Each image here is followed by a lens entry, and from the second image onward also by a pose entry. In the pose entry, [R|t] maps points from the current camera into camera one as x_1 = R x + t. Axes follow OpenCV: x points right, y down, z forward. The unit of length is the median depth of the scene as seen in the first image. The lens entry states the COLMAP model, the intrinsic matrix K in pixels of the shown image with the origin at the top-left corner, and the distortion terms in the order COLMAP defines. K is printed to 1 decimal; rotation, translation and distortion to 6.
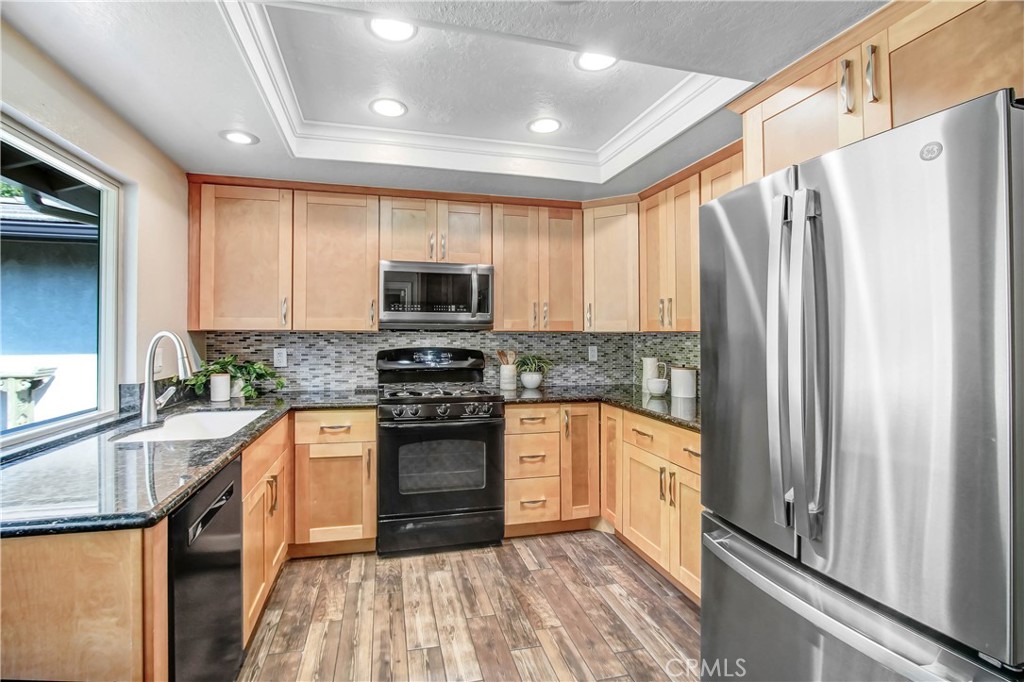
lens RADIAL K [[448.1, 0, 493.1], [0, 448.1, 323.6], [0, 0, 1]] dist [-0.024795, 0.000341]
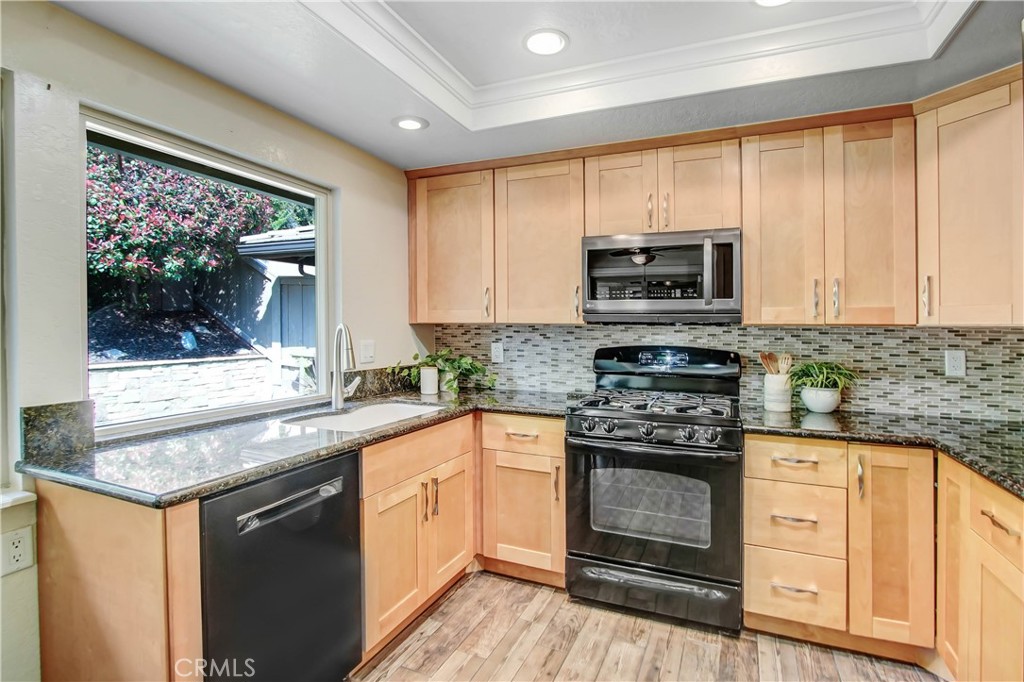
lens RADIAL K [[506.9, 0, 513.9], [0, 506.9, 326.4], [0, 0, 1]] dist [-0.027227, 0.007556]
pose [[0.796999, 0.002556, -0.603976, 0.202385], [0.008640, 0.999840, 0.015633, 0.005401], [0.603919, -0.017678, 0.796849, 0.185854]]
